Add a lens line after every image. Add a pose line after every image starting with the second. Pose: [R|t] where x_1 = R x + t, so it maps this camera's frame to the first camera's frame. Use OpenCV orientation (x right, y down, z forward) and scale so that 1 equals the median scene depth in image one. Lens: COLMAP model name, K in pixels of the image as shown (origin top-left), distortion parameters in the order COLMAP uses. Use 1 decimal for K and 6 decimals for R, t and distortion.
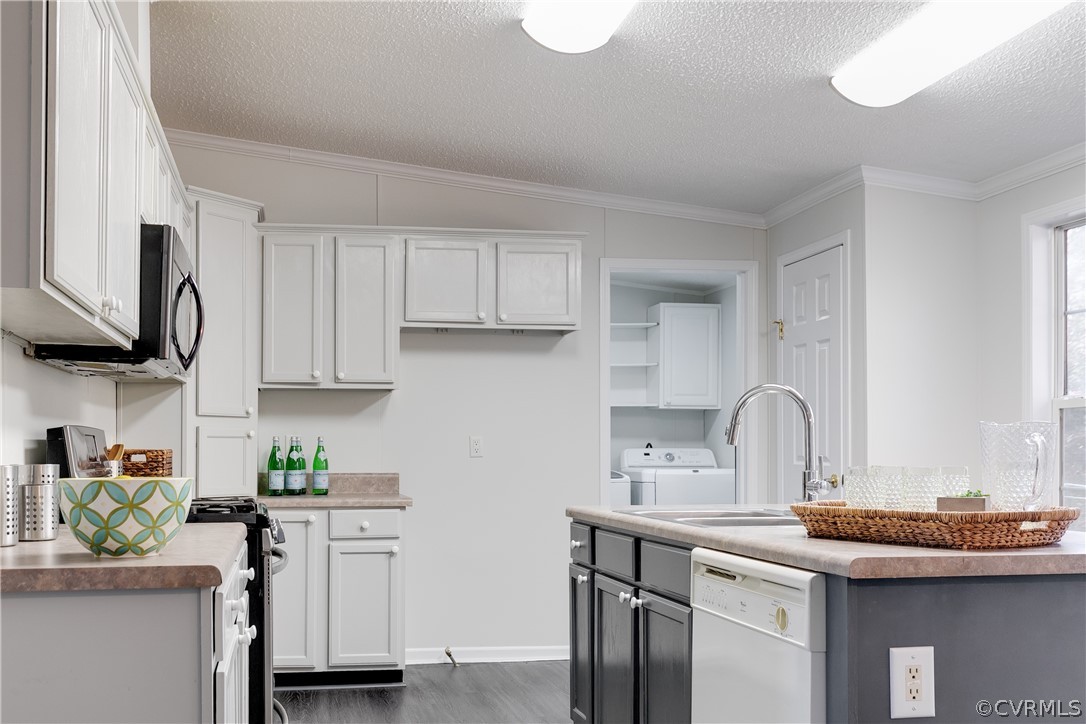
lens RADIAL K [[1046.9, 0, 429.9], [0, 1046.9, 453.1], [0, 0, 1]] dist [0.006095, -0.002431]
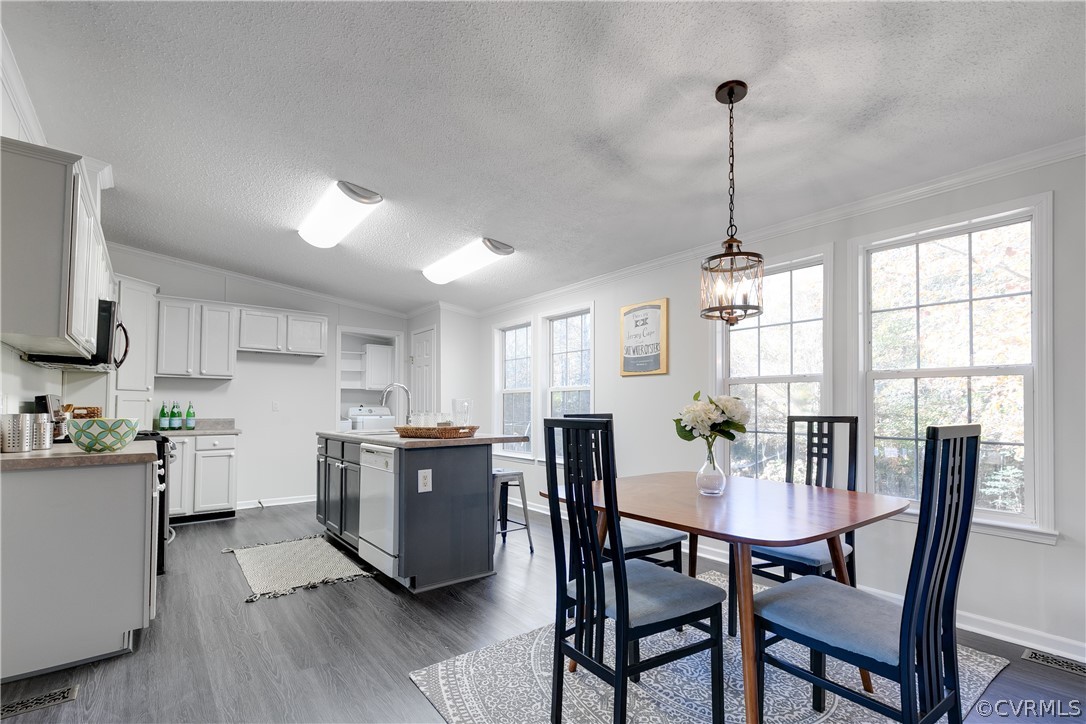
lens RADIAL K [[504.9, 0, 531.0], [0, 504.9, 393.3], [0, 0, 1]] dist [-0.004868, -0.000382]
pose [[0.873759, 0.016307, 0.486085, -0.002369], [-0.000207, 0.999450, -0.033157, 0.001802], [-0.486359, 0.028870, 0.873282, -0.203352]]
